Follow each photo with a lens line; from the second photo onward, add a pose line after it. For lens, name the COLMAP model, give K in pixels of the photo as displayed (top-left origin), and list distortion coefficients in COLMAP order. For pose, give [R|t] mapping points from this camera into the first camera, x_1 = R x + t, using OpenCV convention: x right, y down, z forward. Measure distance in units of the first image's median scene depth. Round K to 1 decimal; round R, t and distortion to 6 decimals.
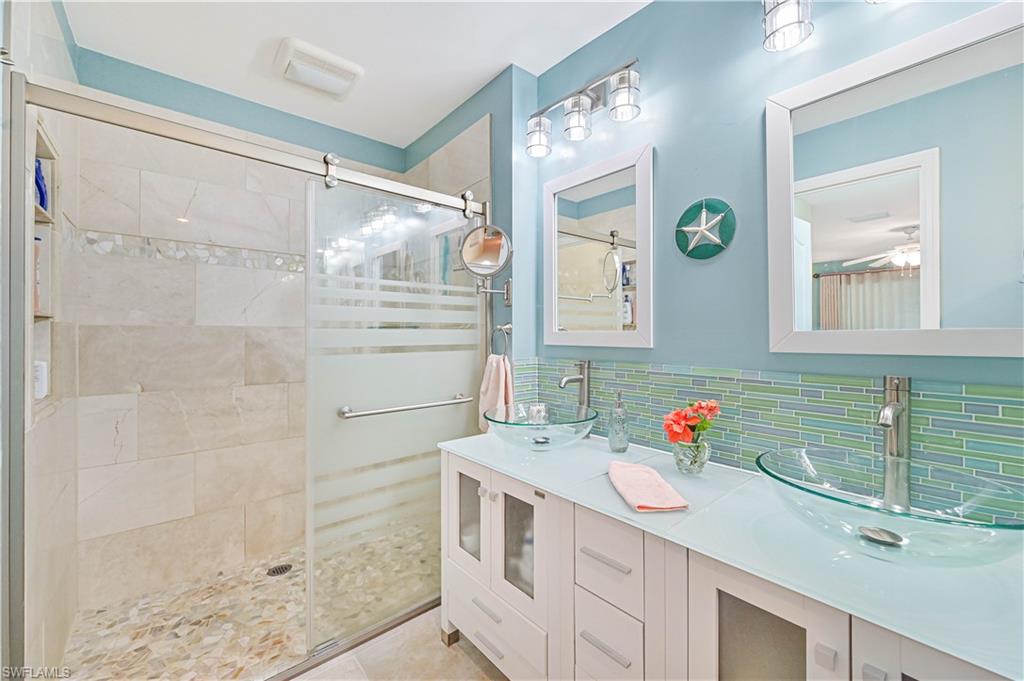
lens RADIAL K [[404.0, 0, 515.1], [0, 404.0, 338.8], [0, 0, 1]] dist [-0.006264, 0.001913]
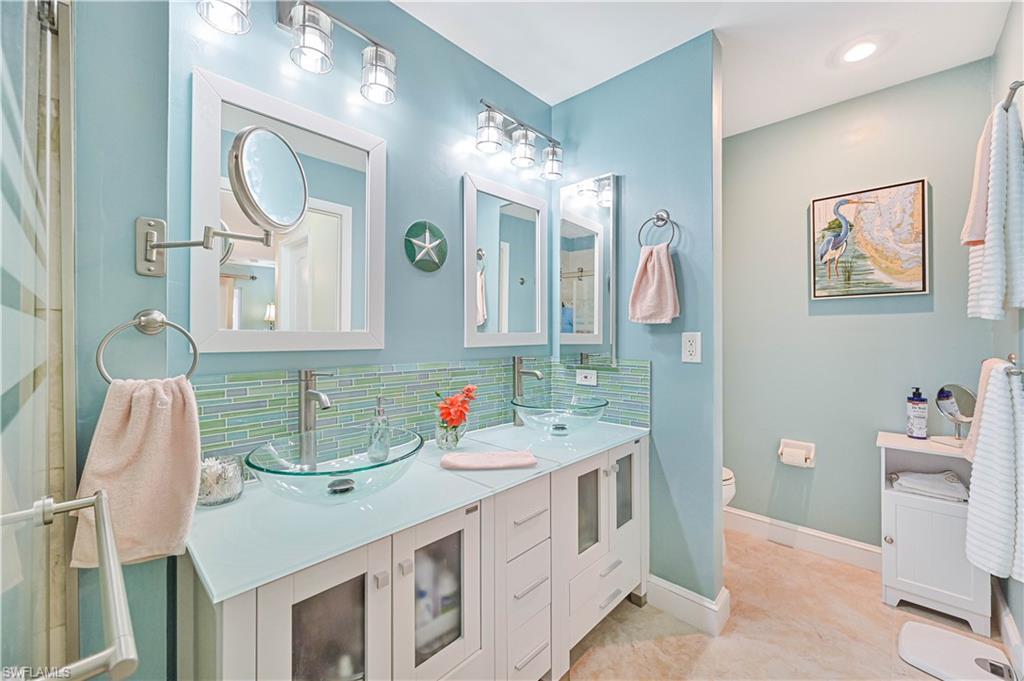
lens RADIAL K [[404.0, 0, 530.1], [0, 404.0, 331.4], [0, 0, 1]] dist [-0.006264, 0.001913]
pose [[-0.110153, 0.005619, 0.993899, -0.725698], [0.006876, 0.999964, -0.004892, -0.013434], [-0.993891, 0.006295, -0.110188, 0.804703]]
